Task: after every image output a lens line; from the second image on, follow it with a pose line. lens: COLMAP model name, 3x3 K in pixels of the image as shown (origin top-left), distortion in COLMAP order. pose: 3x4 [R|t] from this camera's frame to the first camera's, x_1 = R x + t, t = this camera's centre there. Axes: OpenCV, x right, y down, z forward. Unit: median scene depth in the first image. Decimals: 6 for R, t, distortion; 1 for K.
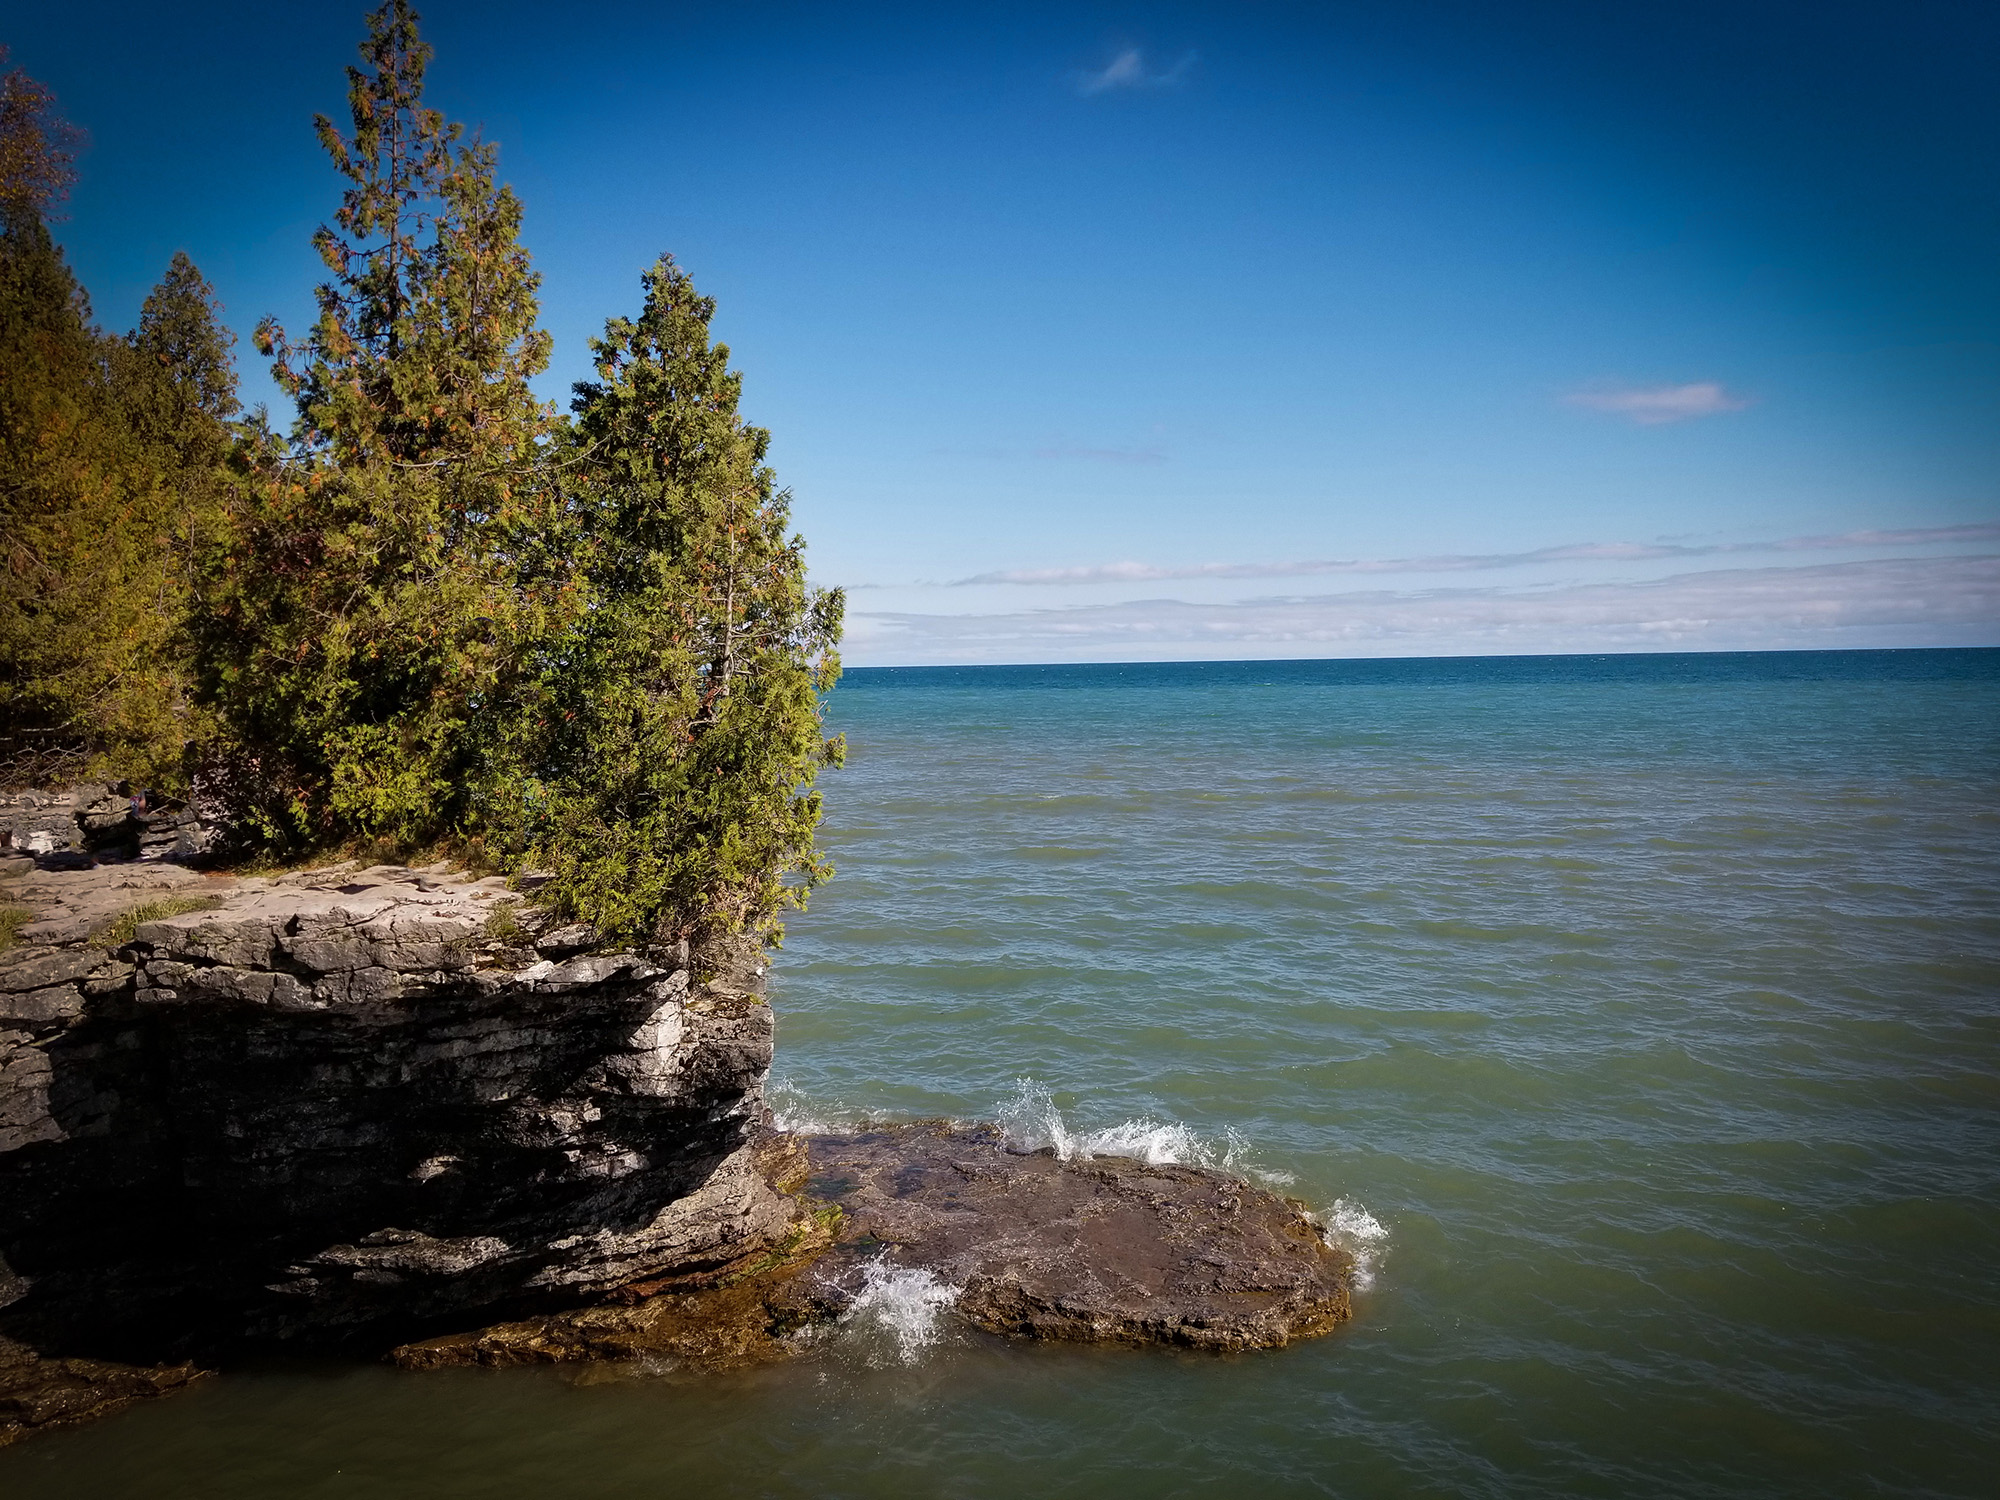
lens RADIAL K [[1523.1, 0, 999.9], [0, 1523.1, 746.6], [0, 0, 1]] dist [-0.038784, -0.008630]
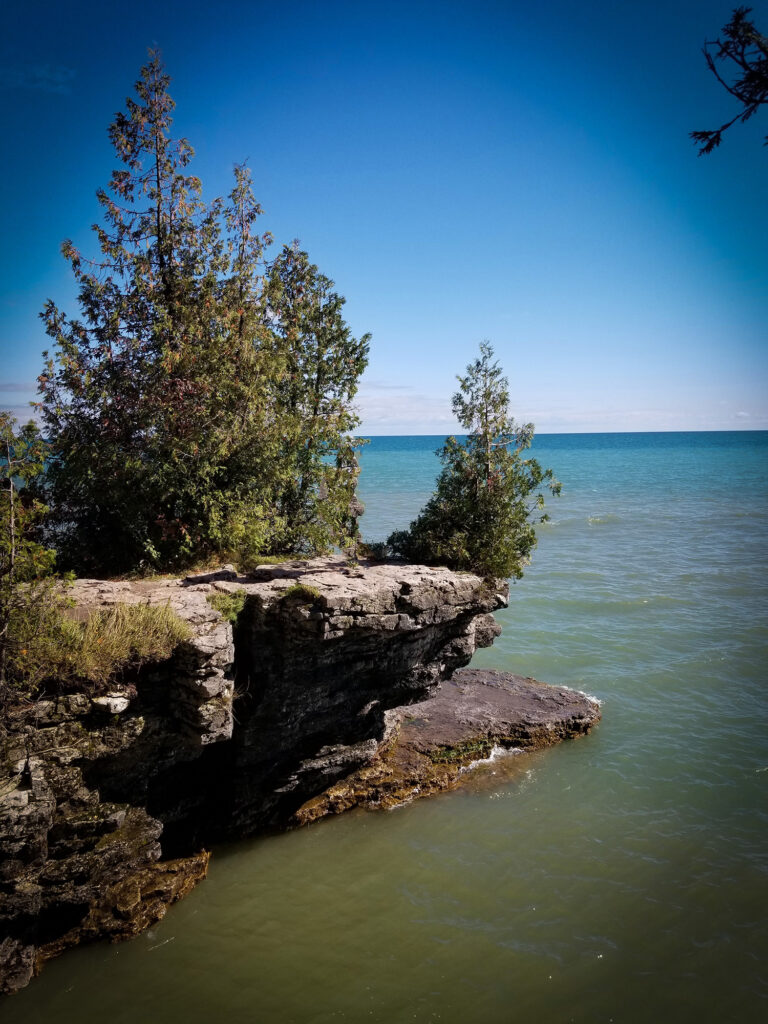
lens RADIAL K [[779.8, 0, 383.3], [0, 779.8, 512.4], [0, 0, 1]] dist [-0.038784, -0.008630]
pose [[0.813849, -0.038308, 0.579813, -1.083591], [0.021910, 0.999138, 0.035259, -0.023792], [-0.580664, -0.015991, 0.813986, 0.157163]]
